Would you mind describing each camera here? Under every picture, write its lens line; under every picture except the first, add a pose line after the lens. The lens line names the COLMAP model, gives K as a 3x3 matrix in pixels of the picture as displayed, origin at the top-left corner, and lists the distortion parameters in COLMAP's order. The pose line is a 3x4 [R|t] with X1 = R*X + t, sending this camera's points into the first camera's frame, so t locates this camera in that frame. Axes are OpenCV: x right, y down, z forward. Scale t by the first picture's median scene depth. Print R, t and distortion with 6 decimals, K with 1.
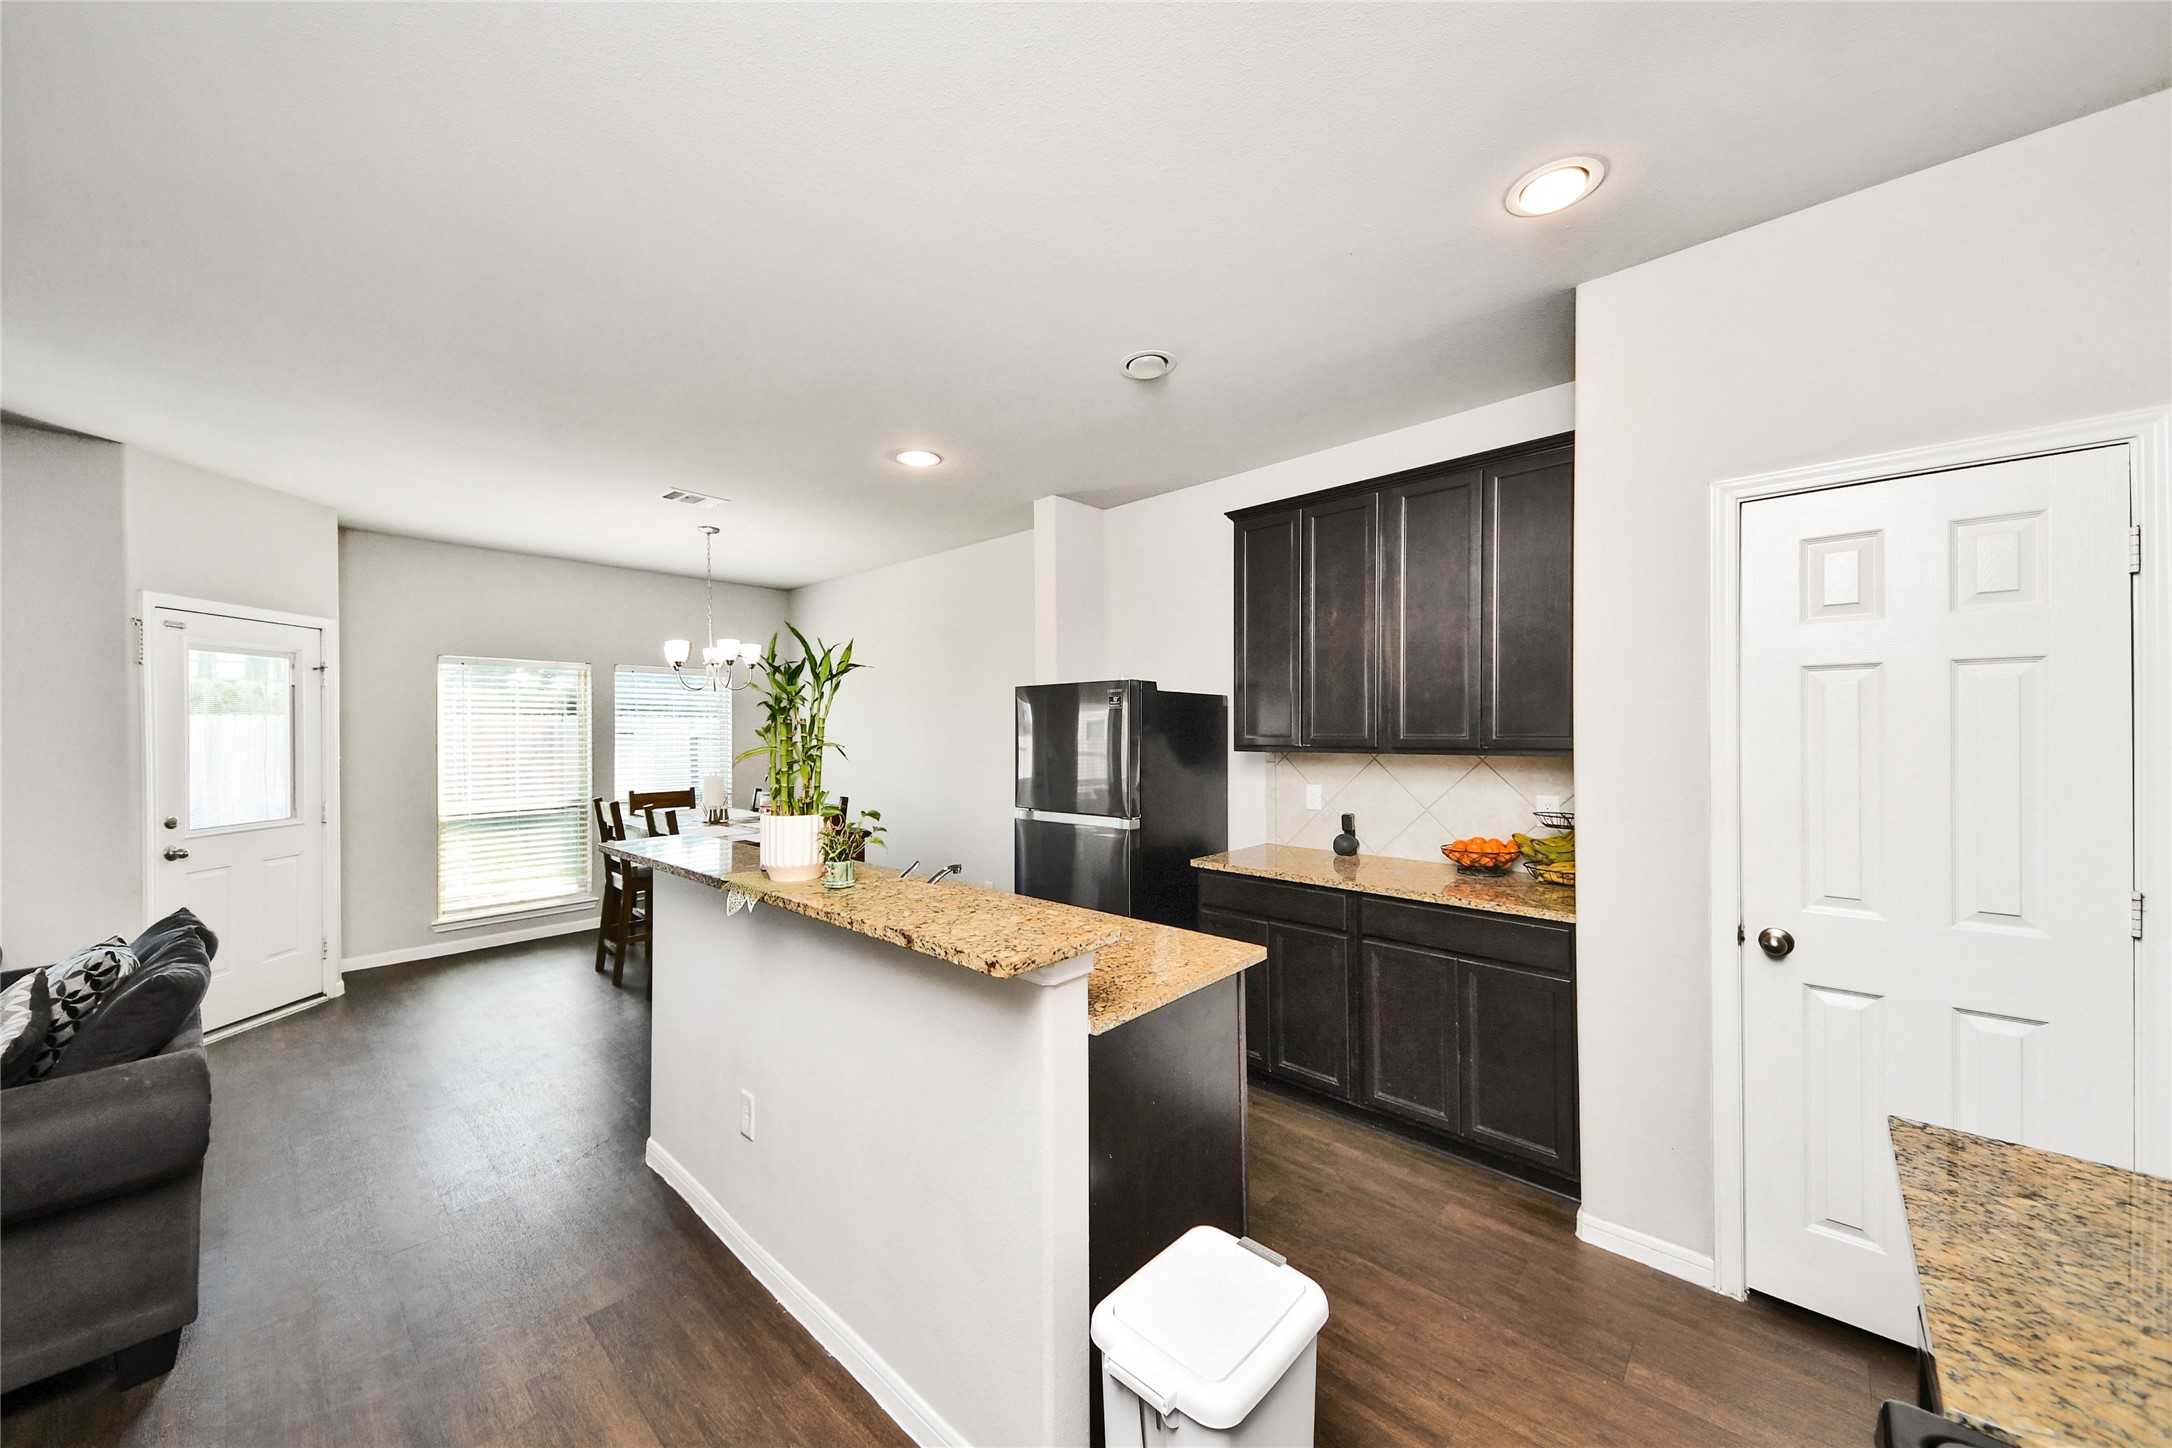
lens RADIAL K [[771.6, 0, 1079.5], [0, 771.6, 722.2], [0, 0, 1]] dist [0.054623, -0.022561]
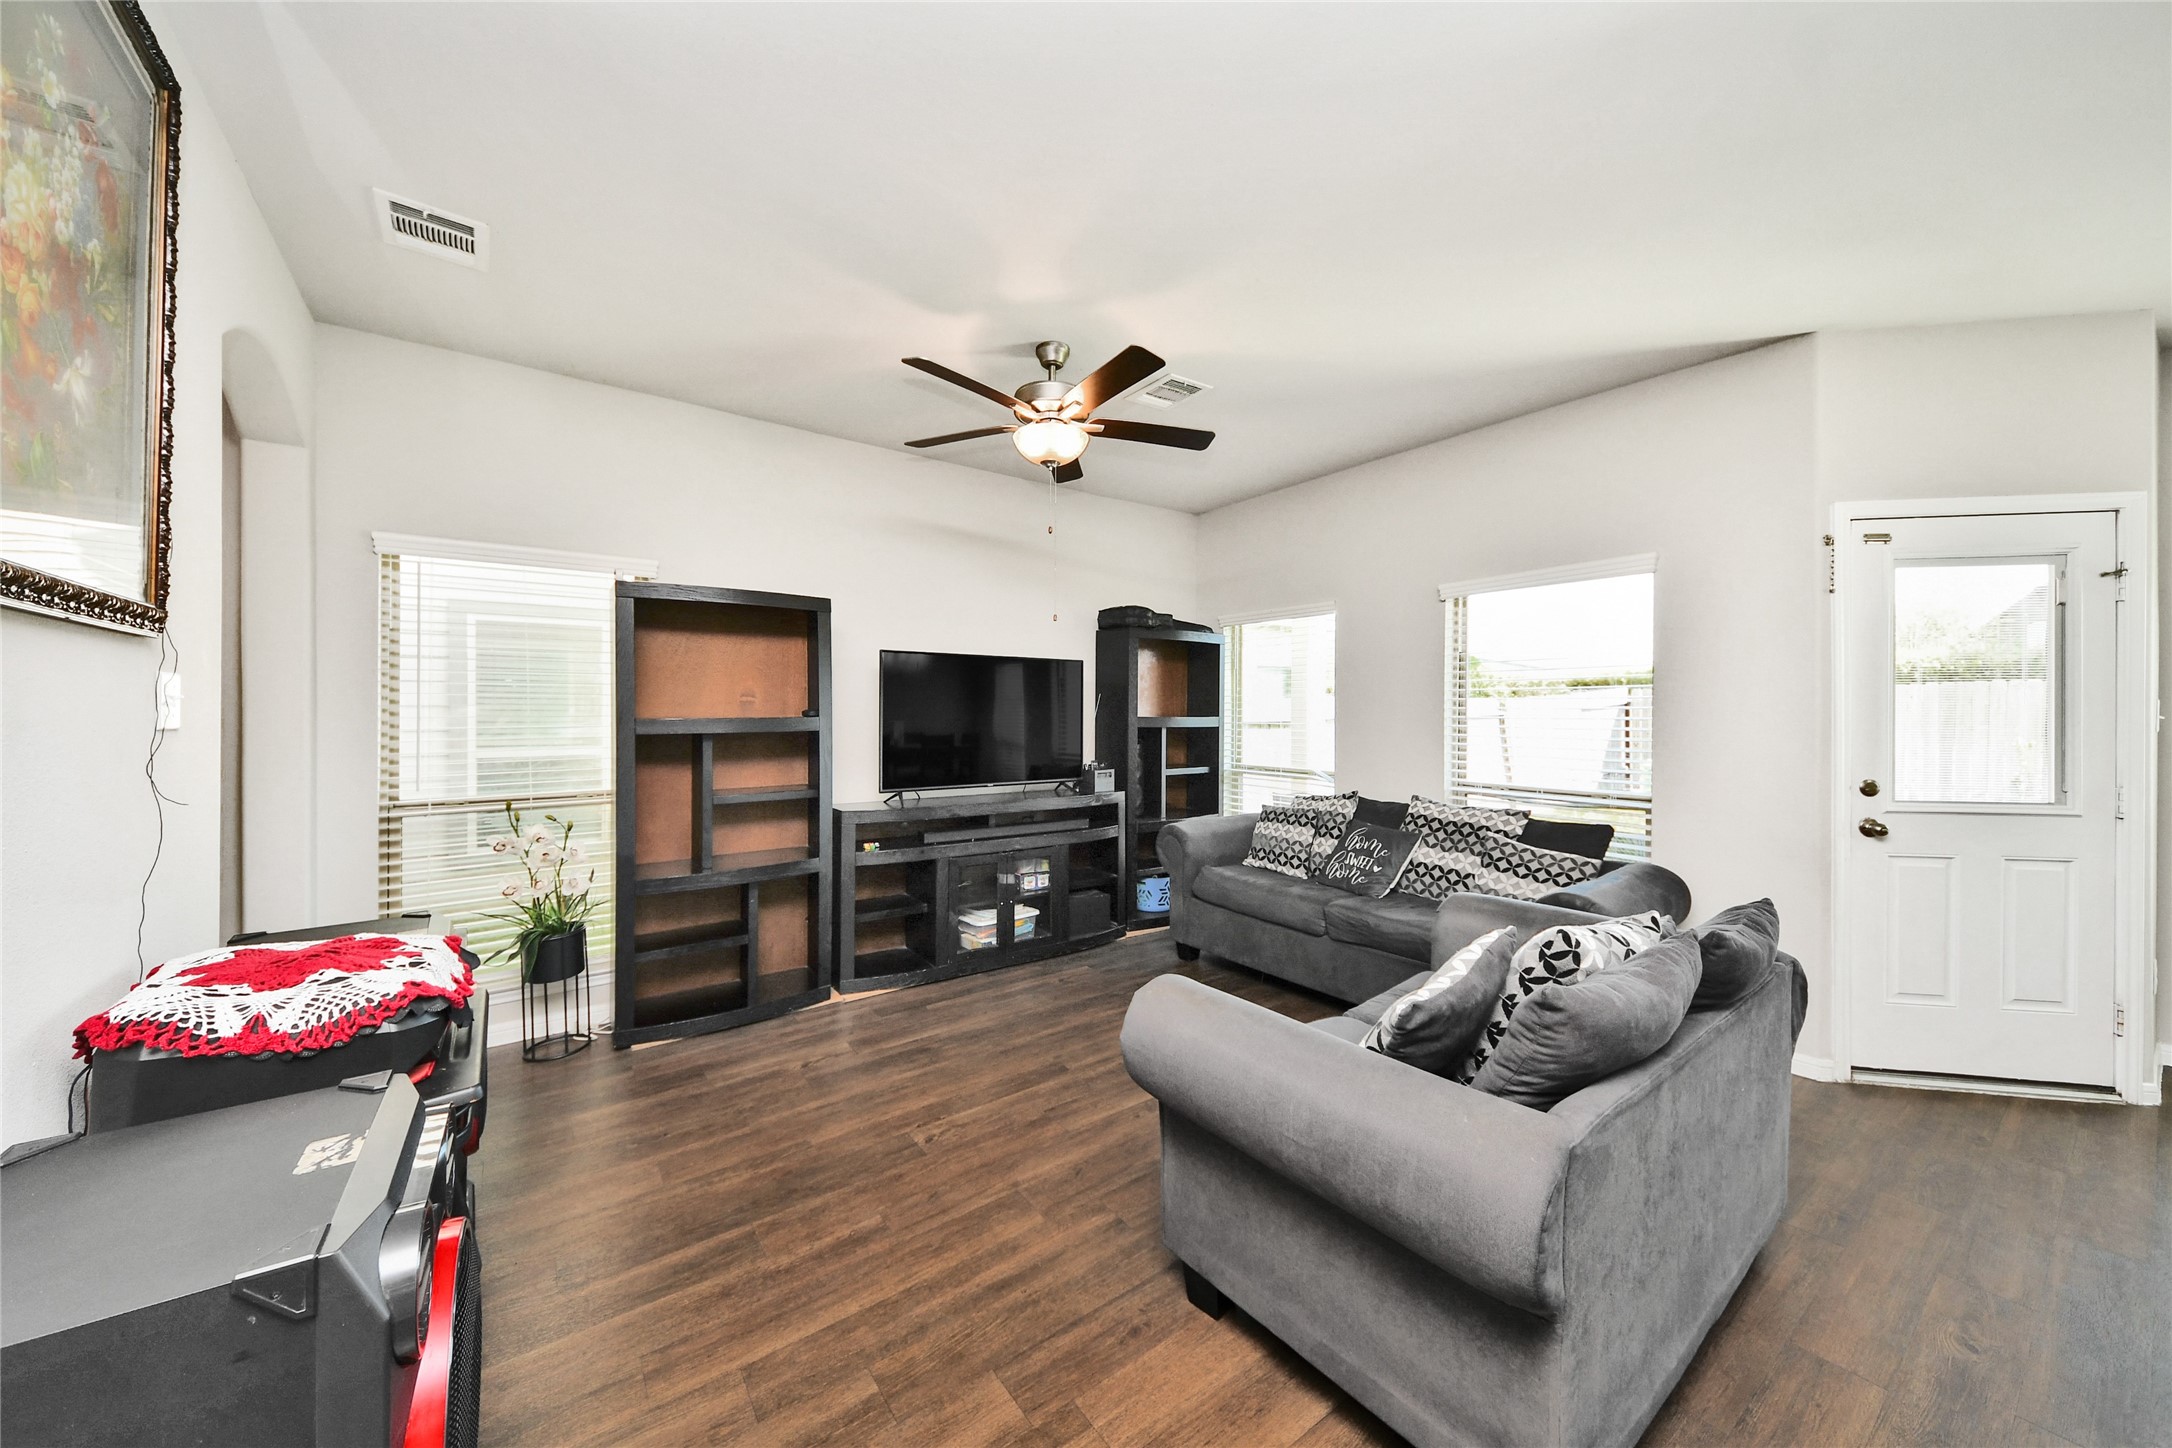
lens RADIAL K [[758.5, 0, 1074.4], [0, 758.5, 714.5], [0, 0, 1]] dist [0.050611, -0.017194]
pose [[-0.190500, 0.007728, -0.981657, -0.193562], [0.007244, 0.999953, 0.006466, 0.035862], [0.981660, -0.005879, -0.190547, 0.320229]]
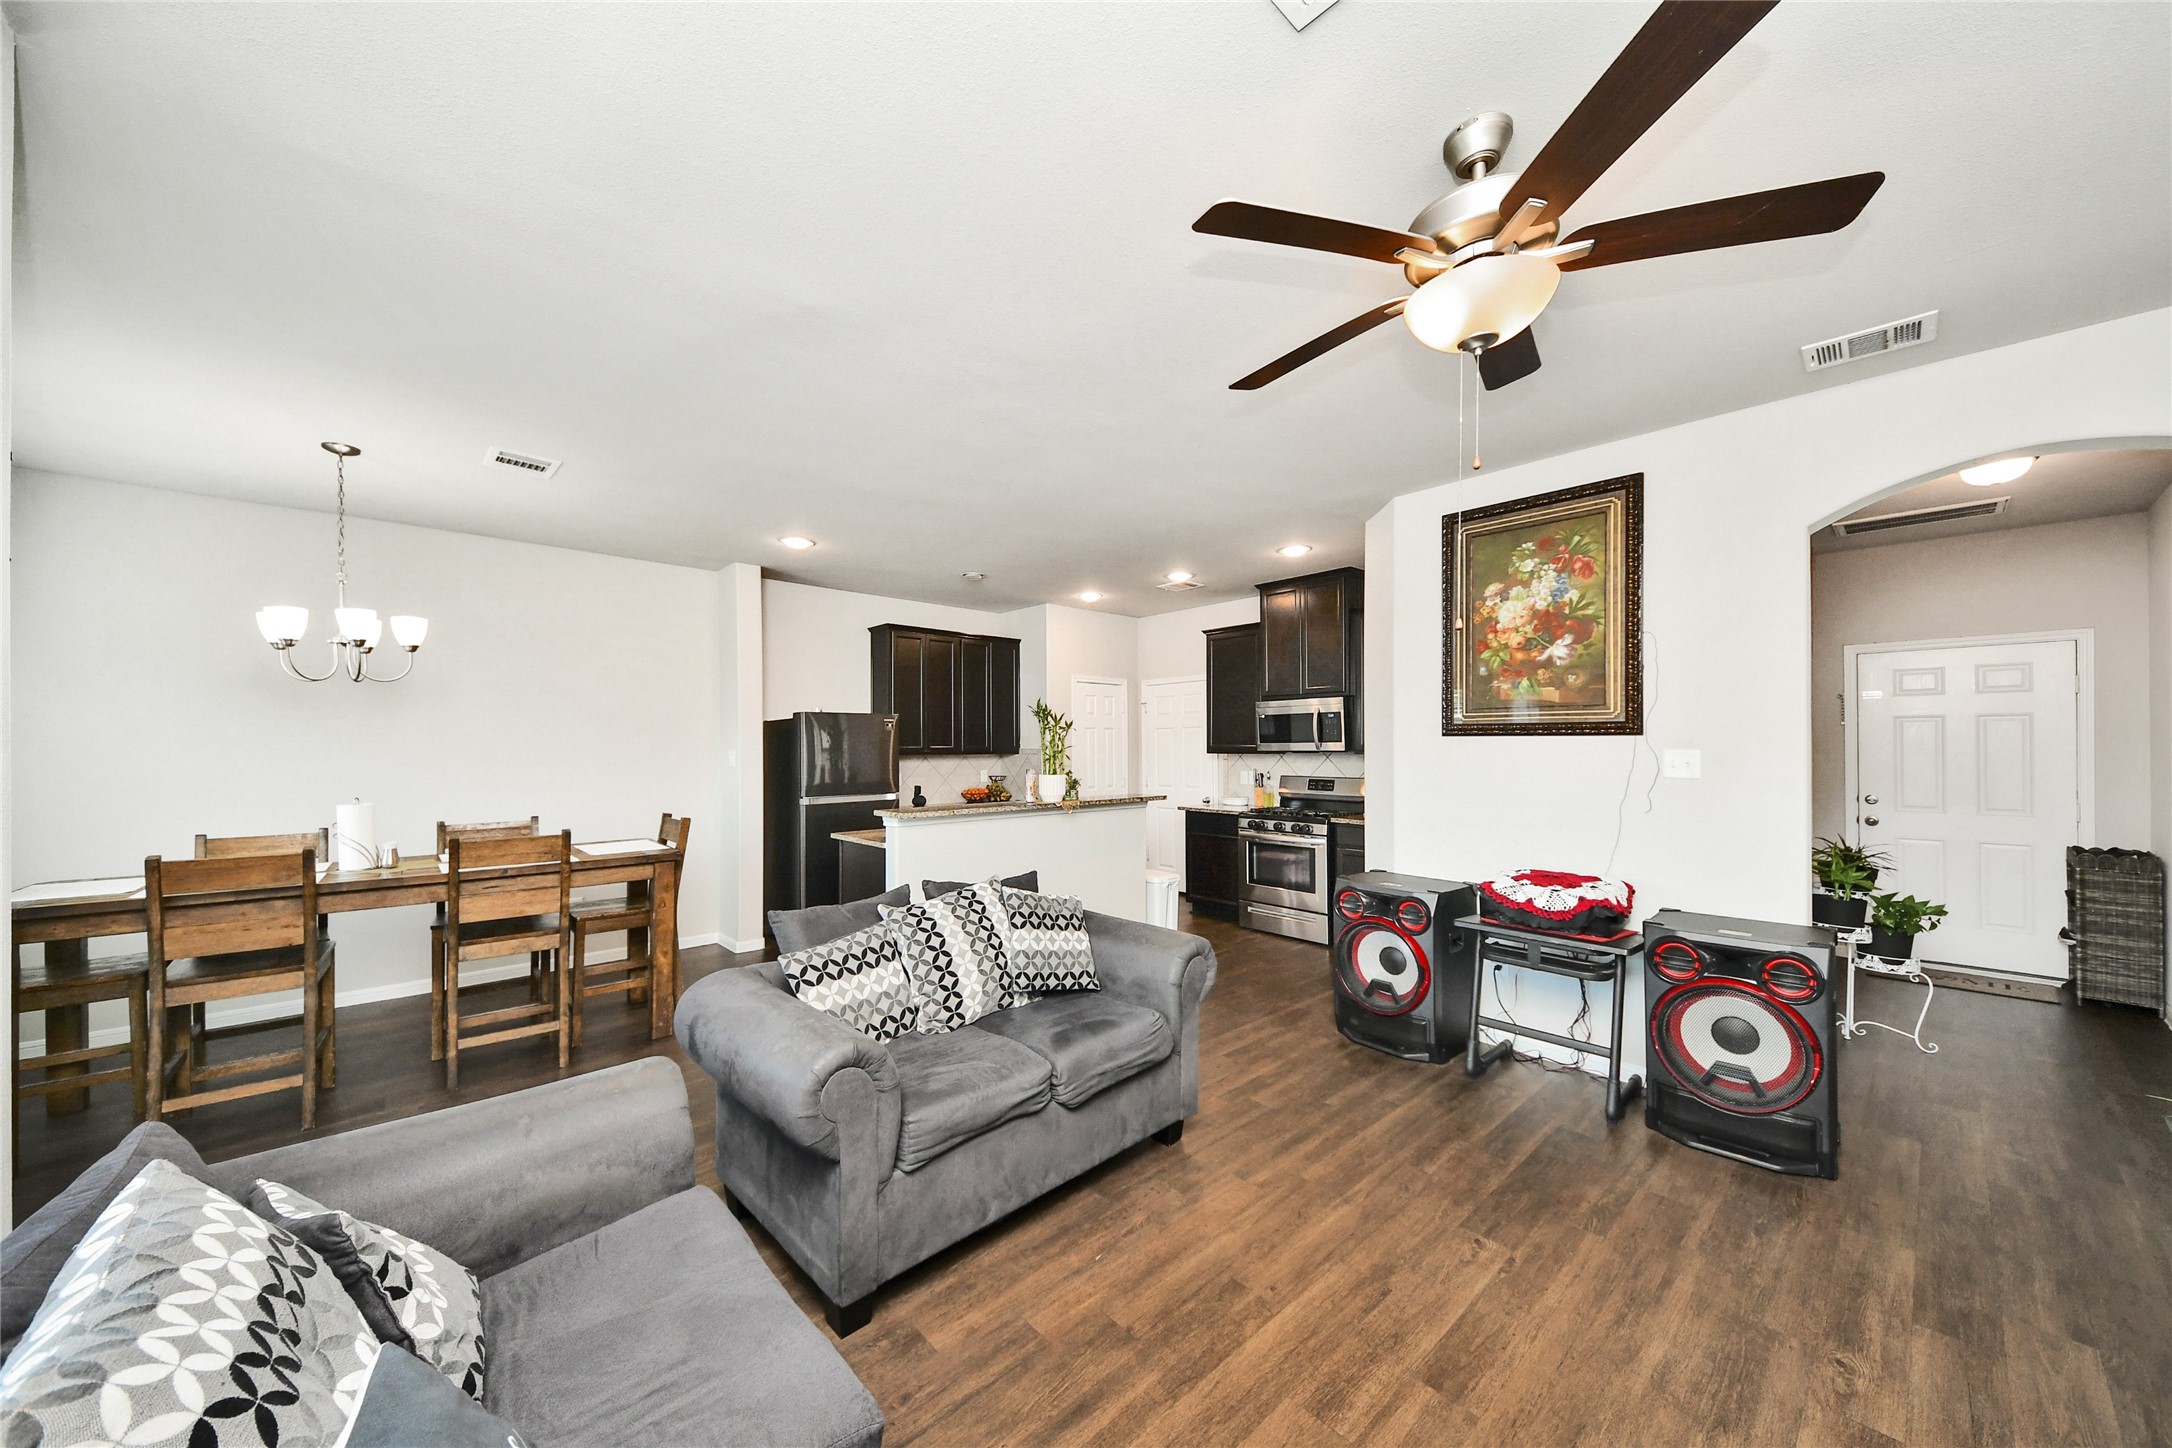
lens RADIAL K [[740.6, 0, 1090.4], [0, 740.6, 755.0], [0, 0, 1]] dist [-0.000064, -0.003704]
pose [[0.072651, -0.006169, 0.997338, -1.245449], [-0.006324, 0.999958, 0.006646, 0.018926], [-0.997337, -0.006790, 0.072609, 0.334148]]
